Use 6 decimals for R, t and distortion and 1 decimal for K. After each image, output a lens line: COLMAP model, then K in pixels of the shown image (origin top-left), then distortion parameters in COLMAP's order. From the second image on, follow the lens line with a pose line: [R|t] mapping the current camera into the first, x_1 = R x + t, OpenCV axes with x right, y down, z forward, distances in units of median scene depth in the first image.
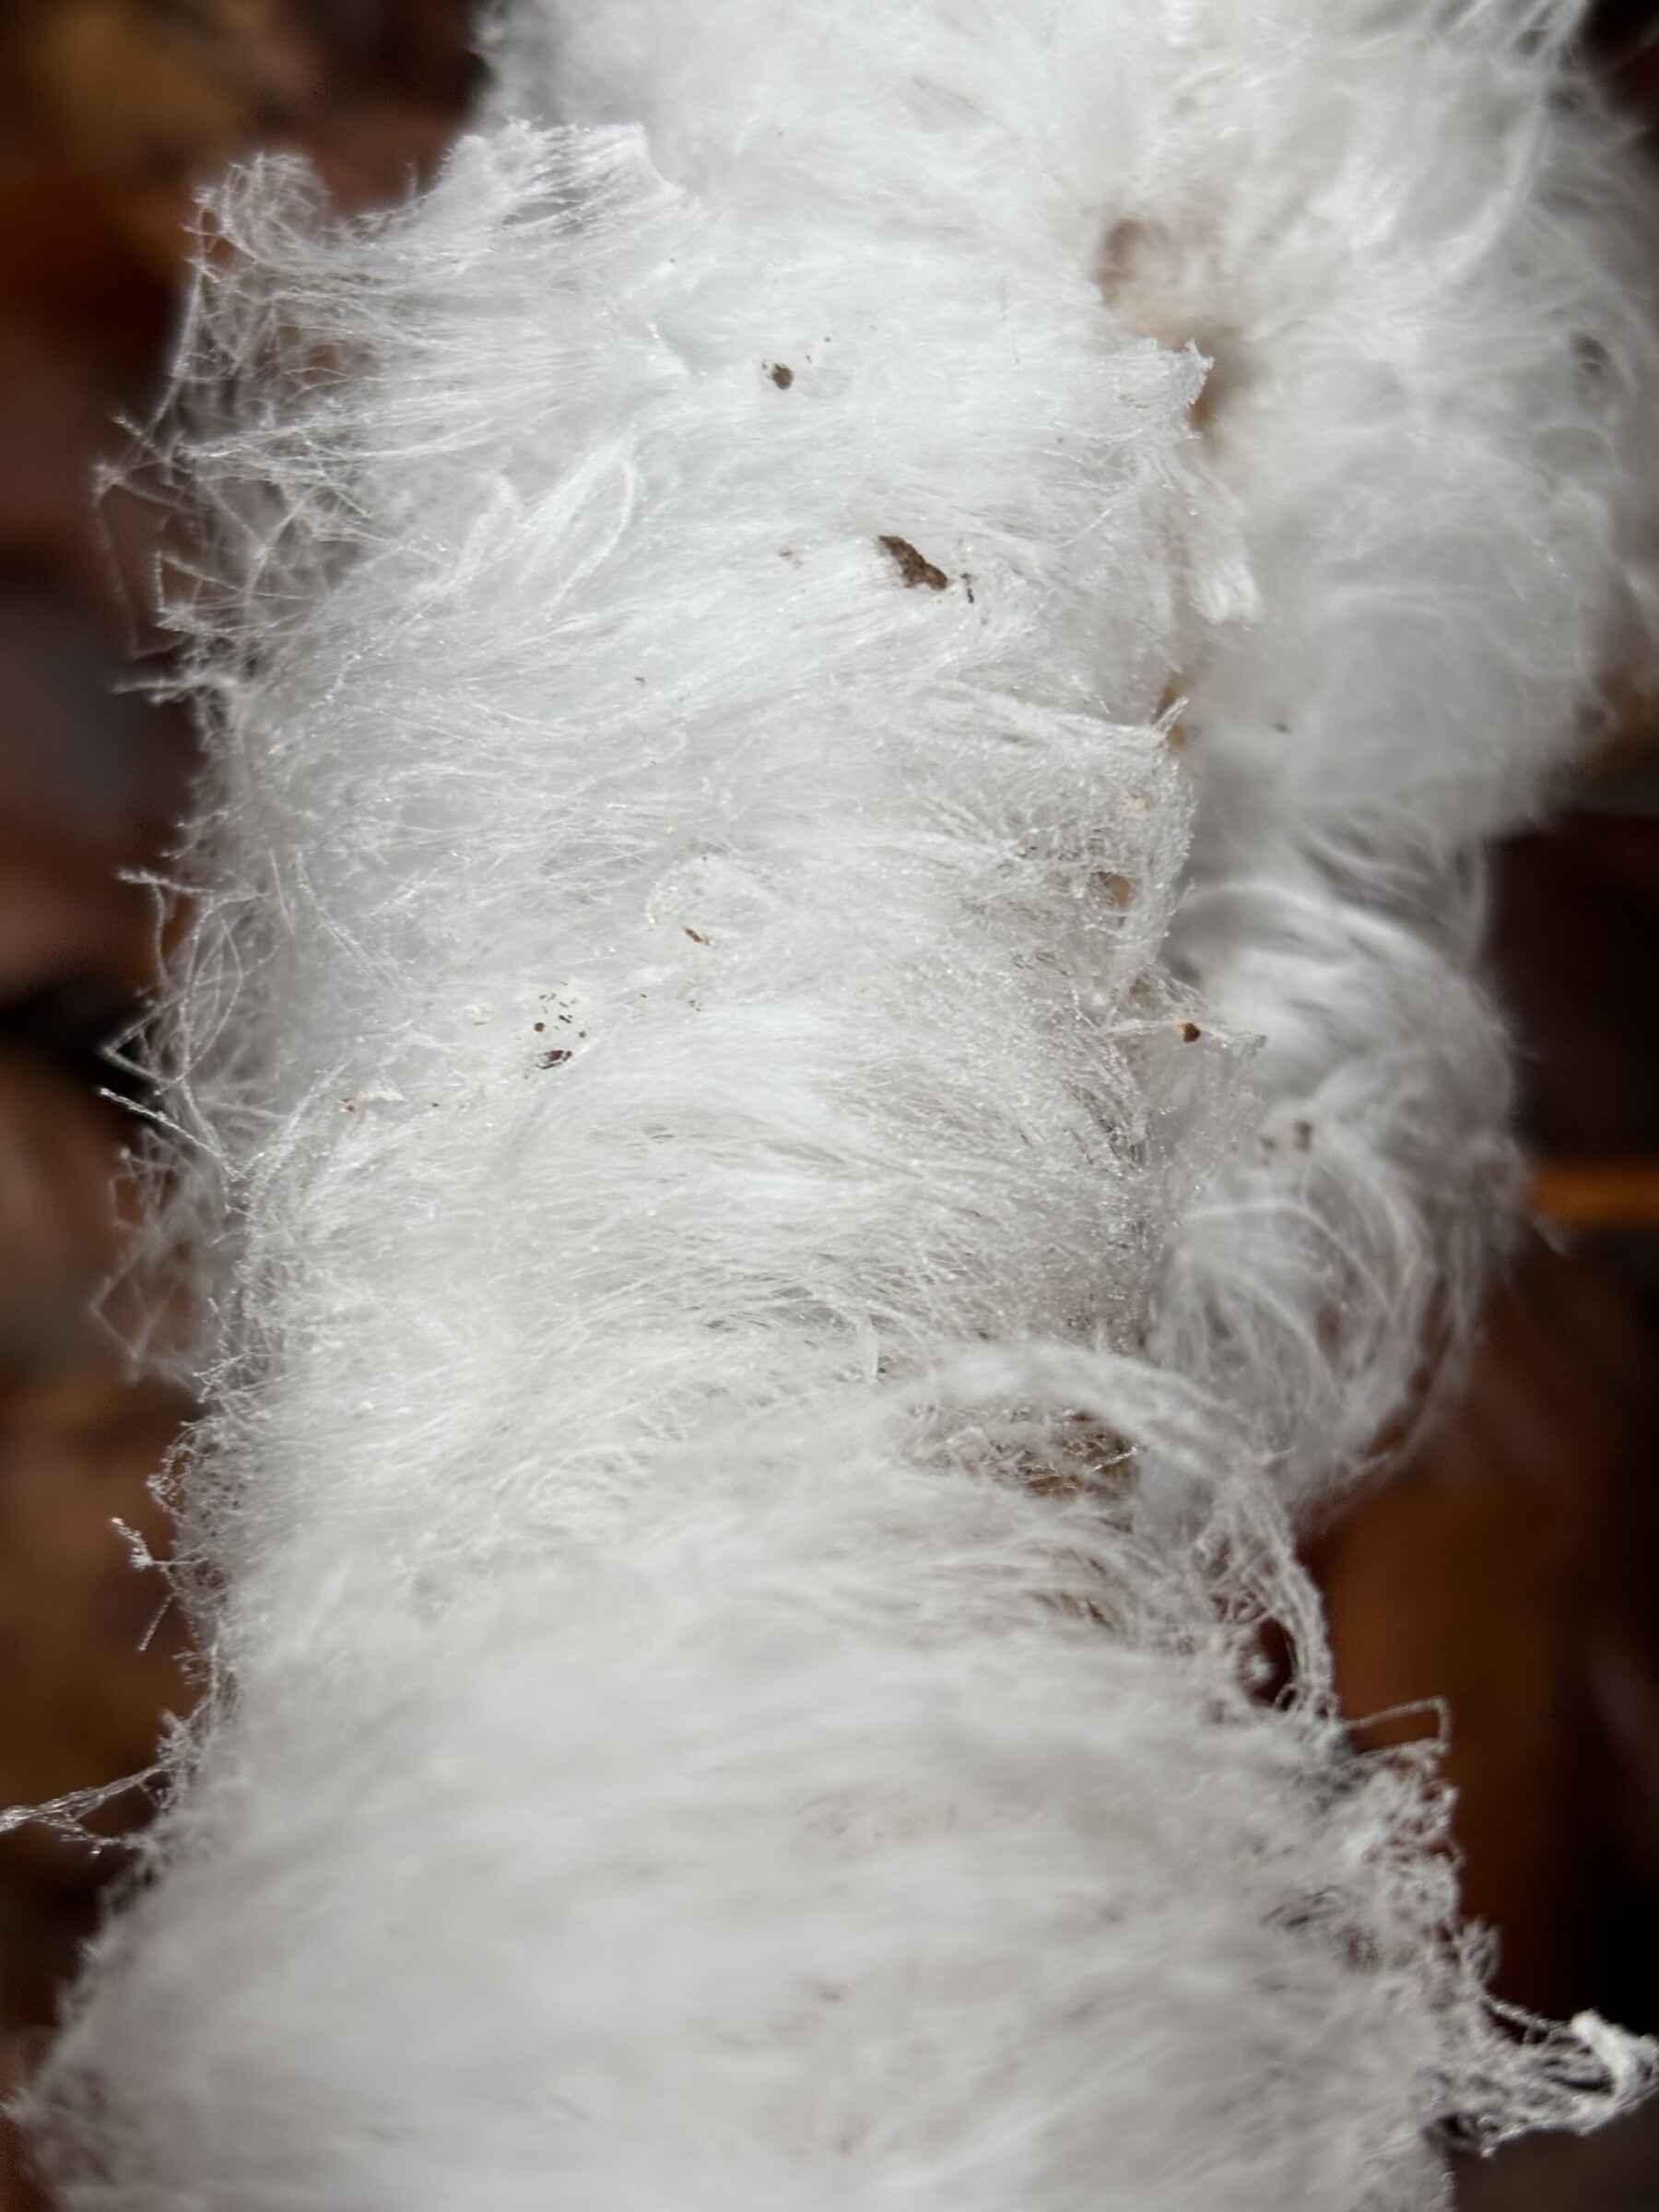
lens RADIAL K [[3337.7, 0, 827.7], [0, 3337.7, 1107.7], [0, 0, 1]] dist [0.093299, 0.000000]
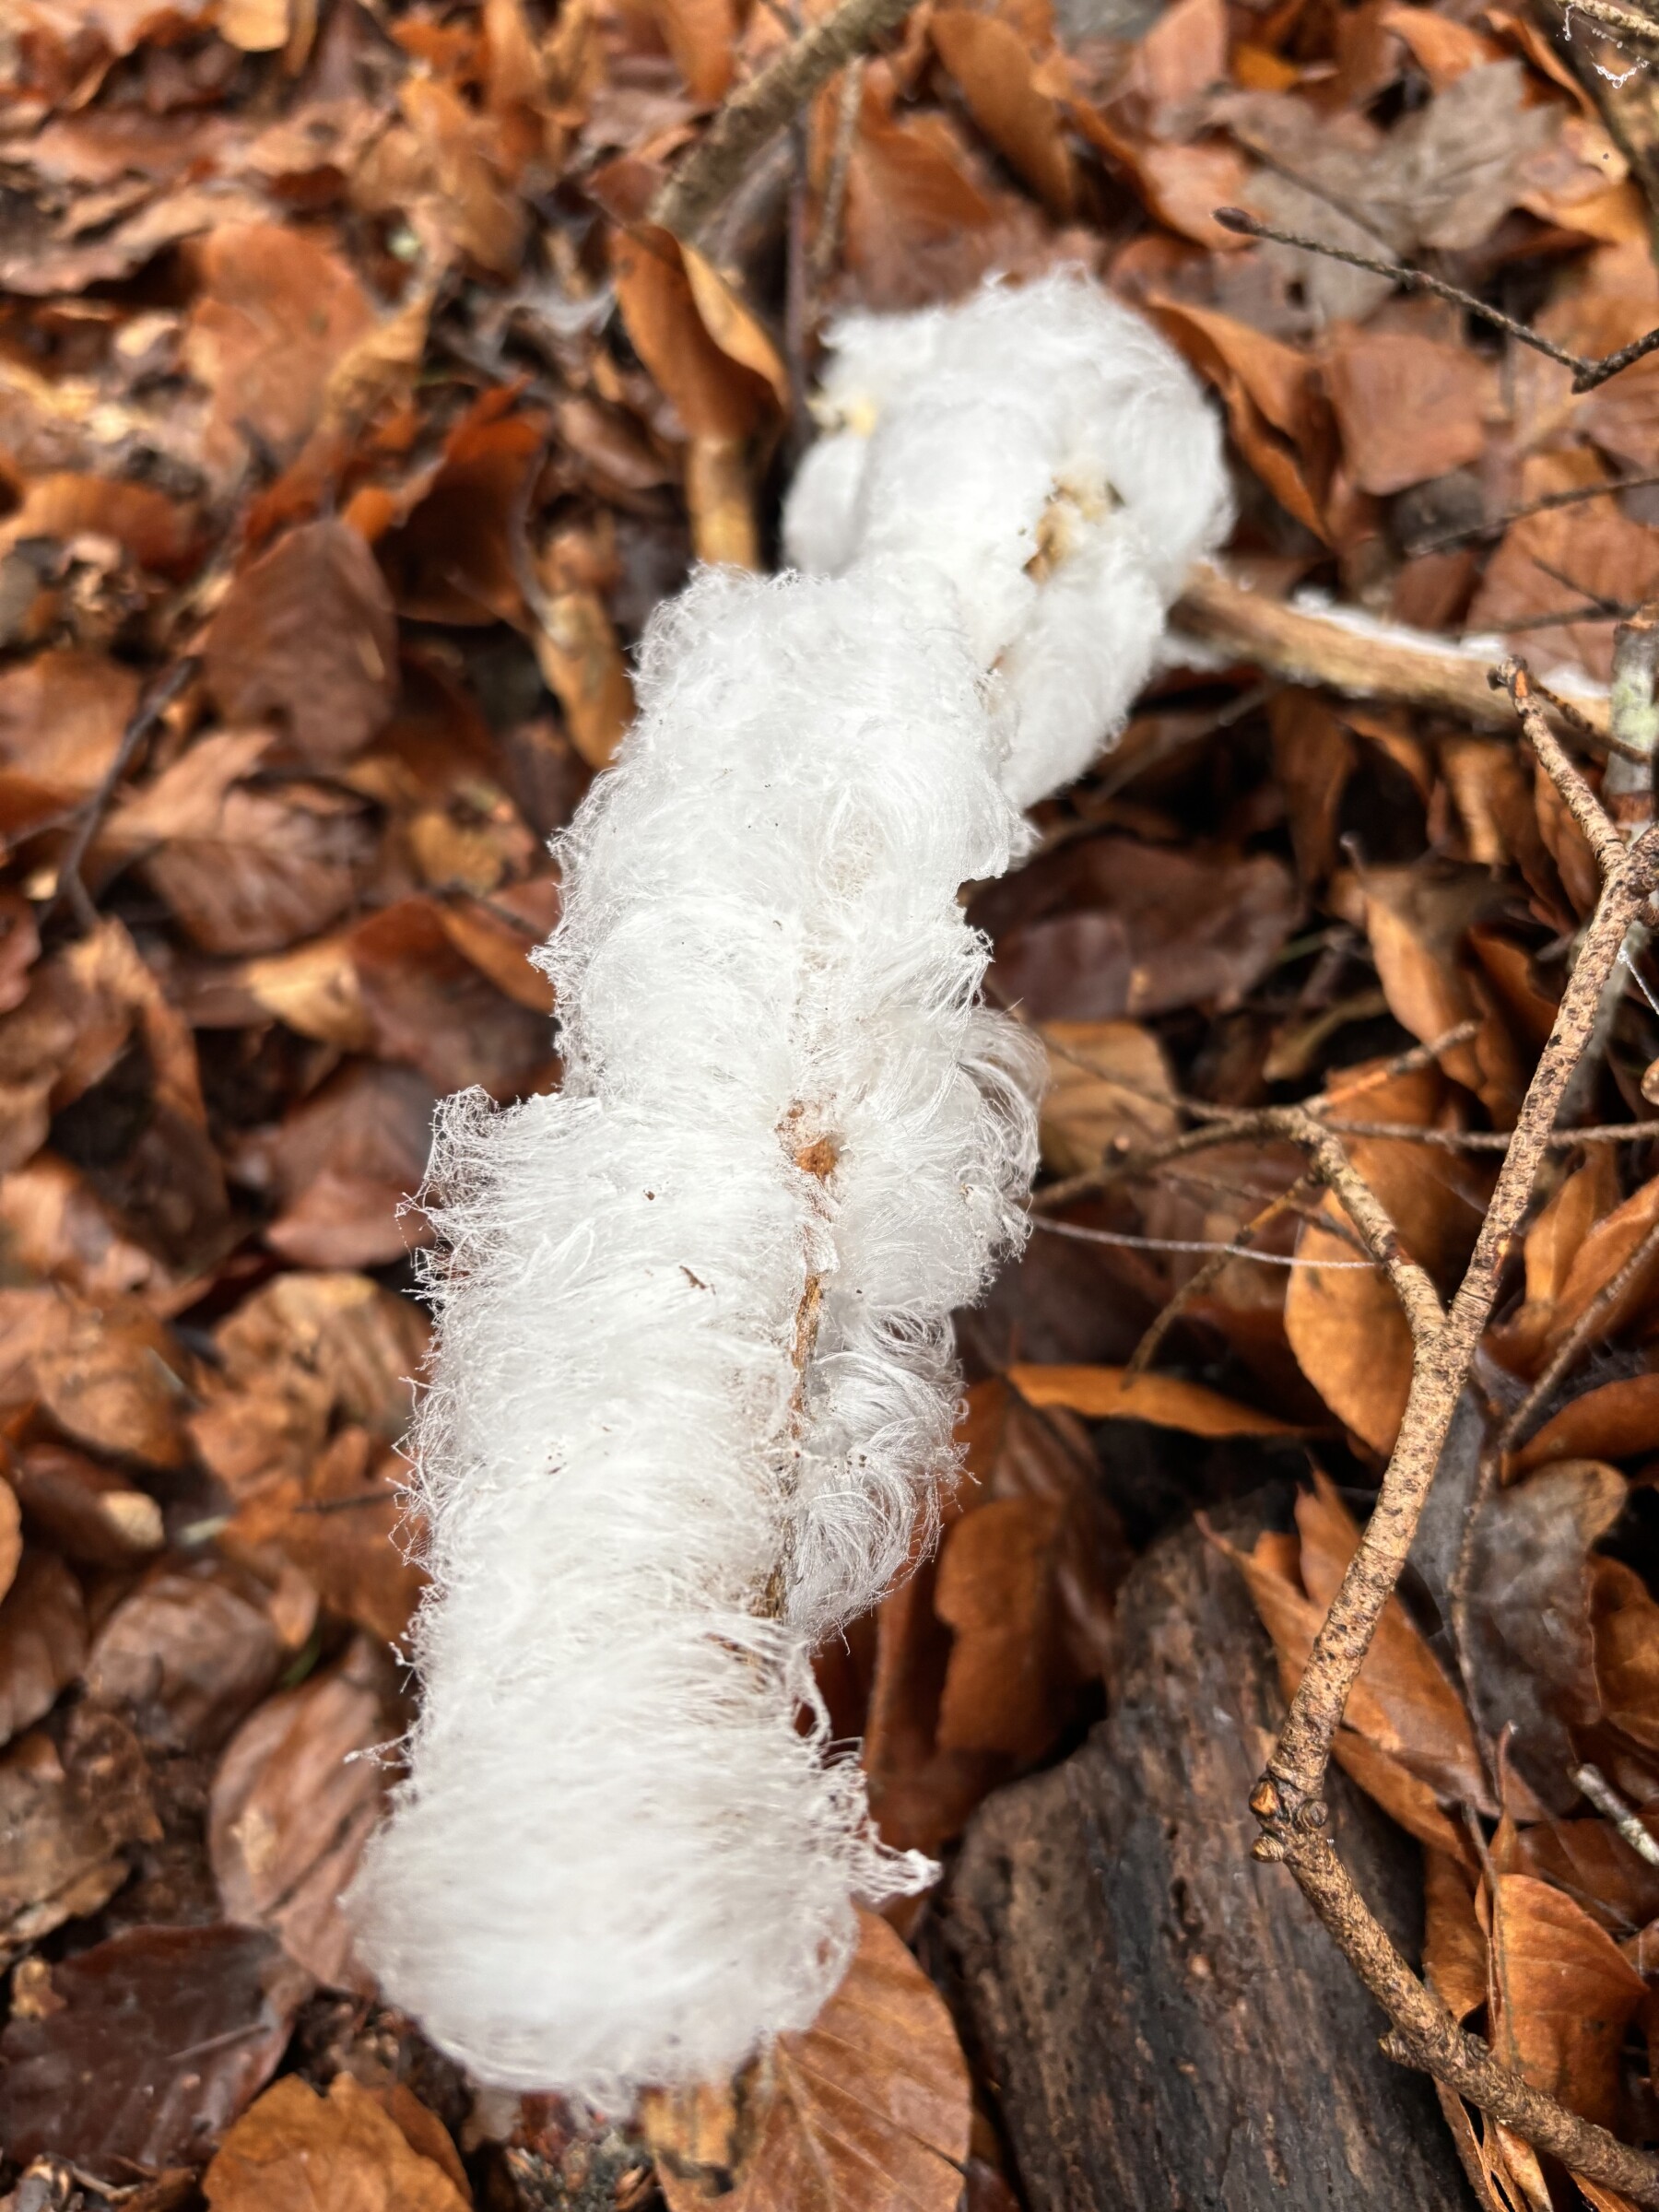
lens RADIAL K [[1682.9, 0, 835.0], [0, 1682.9, 1105.2], [0, 0, 1]] dist [0.002328, -0.002669]
pose [[0.999979, 0.000065, 0.006403, 0.129398], [0.000145, 0.999459, -0.032890, -0.255881], [-0.006402, 0.032890, 0.999438, -0.348823]]
